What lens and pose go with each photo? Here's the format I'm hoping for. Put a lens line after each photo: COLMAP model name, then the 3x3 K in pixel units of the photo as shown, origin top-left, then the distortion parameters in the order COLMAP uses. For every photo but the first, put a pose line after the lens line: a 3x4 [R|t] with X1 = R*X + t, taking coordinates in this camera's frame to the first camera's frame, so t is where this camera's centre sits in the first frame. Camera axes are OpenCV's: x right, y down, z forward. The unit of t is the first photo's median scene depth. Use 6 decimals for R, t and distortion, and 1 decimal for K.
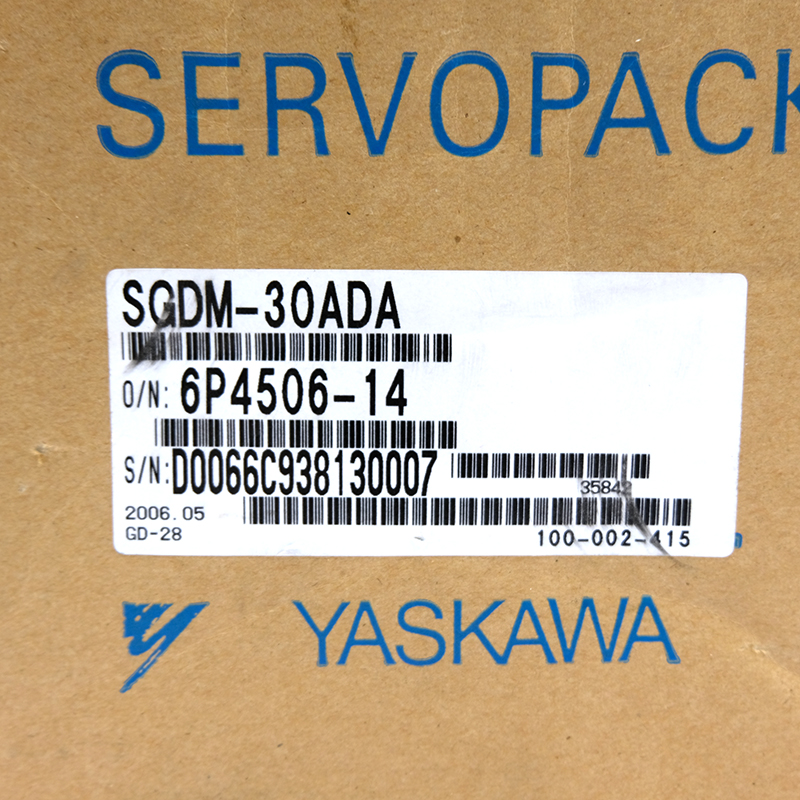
lens RADIAL K [[804.6, 0, 400.4], [0, 804.6, 399.5], [0, 0, 1]] dist [-0.042030, 0.000000]
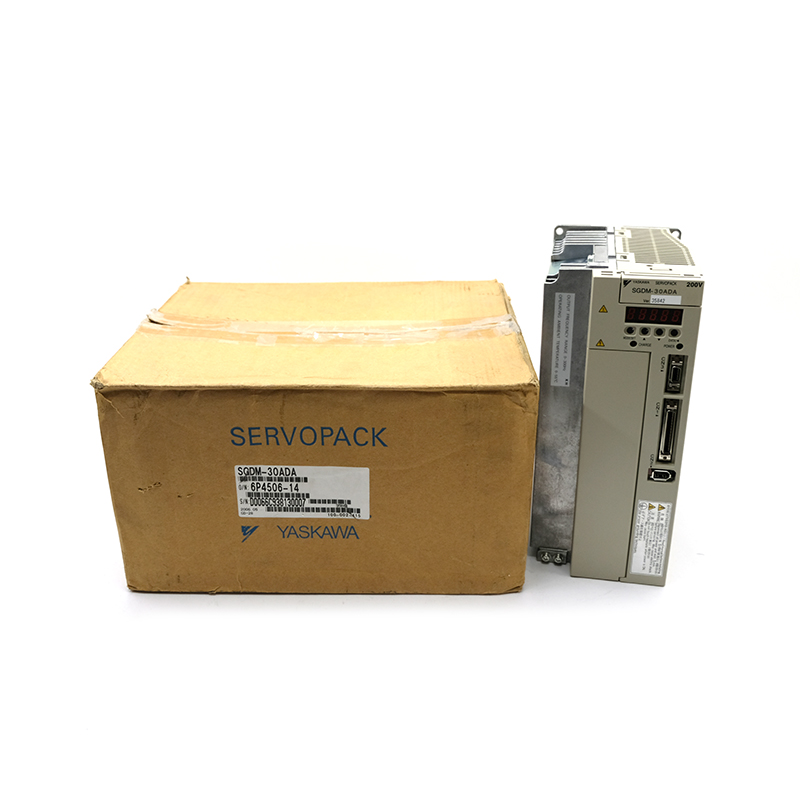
lens RADIAL K [[804.6, 0, 407.4], [0, 804.6, 402.3], [0, 0, 1]] dist [-0.042030, 0.000000]
pose [[0.999675, 0.015044, -0.020584, 0.743560], [-0.007573, 0.946133, 0.323689, -2.035420], [0.024345, -0.323428, 0.945940, -3.323380]]
